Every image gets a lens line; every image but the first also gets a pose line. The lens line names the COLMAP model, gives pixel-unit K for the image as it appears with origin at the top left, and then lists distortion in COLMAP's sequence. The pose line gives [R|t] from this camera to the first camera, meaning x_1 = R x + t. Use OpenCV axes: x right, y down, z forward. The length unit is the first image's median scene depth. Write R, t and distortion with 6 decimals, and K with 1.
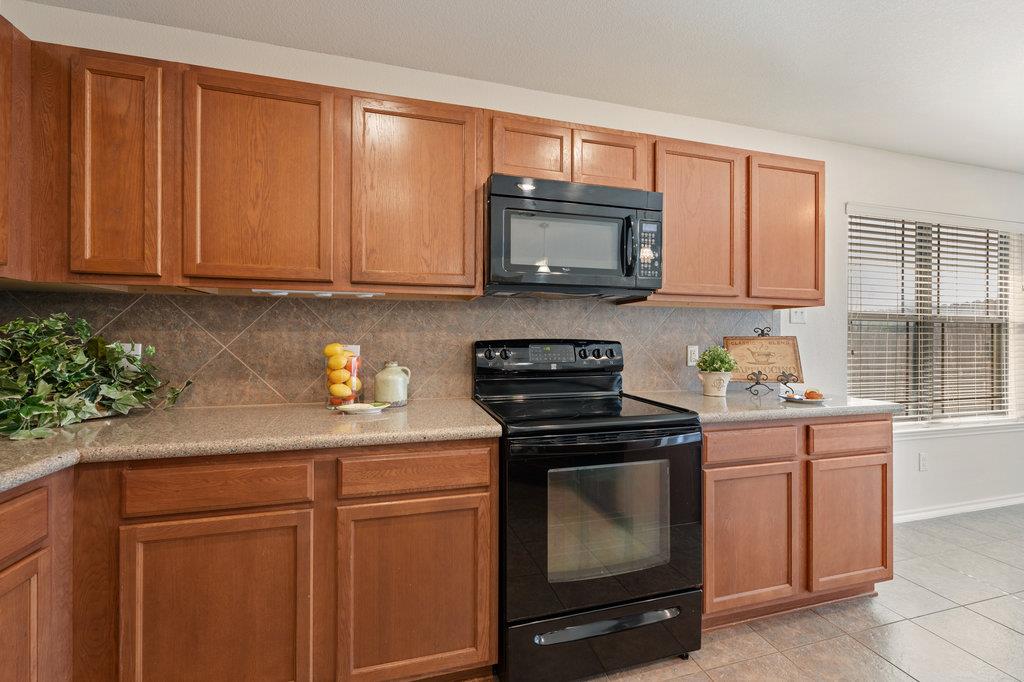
lens RADIAL K [[415.3, 0, 514.3], [0, 415.3, 338.7], [0, 0, 1]] dist [-0.000261, -0.000238]
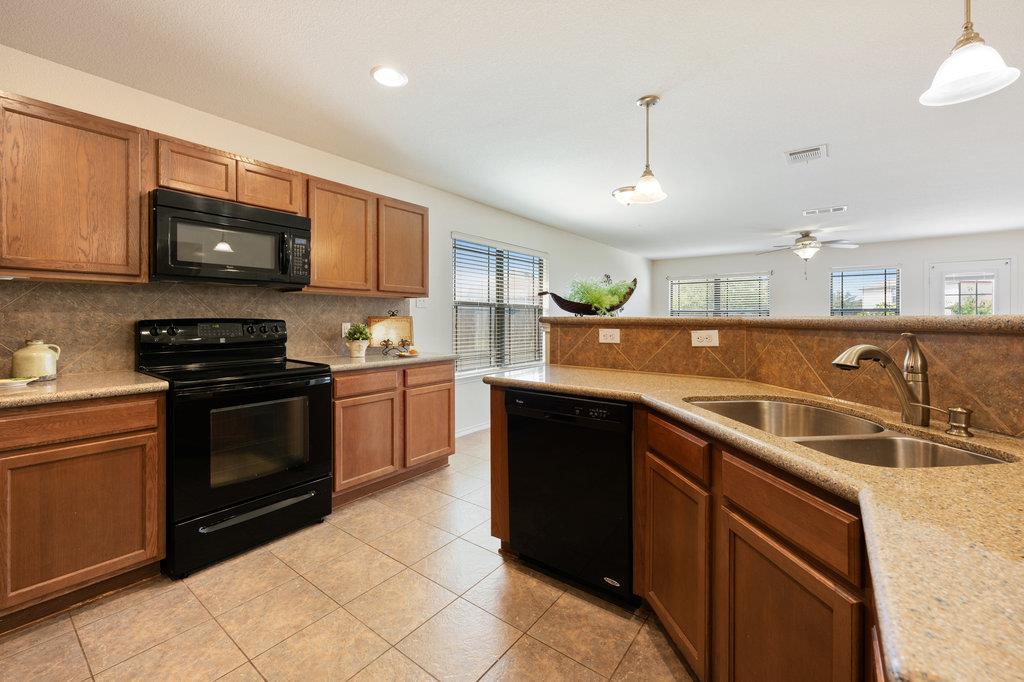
lens RADIAL K [[415.3, 0, 510.7], [0, 415.3, 319.2], [0, 0, 1]] dist [-0.000261, -0.000238]
pose [[0.793212, -0.003494, 0.608936, 0.024195], [0.000952, 0.999989, 0.004498, -0.001746], [-0.608945, -0.002988, 0.793206, -0.586493]]
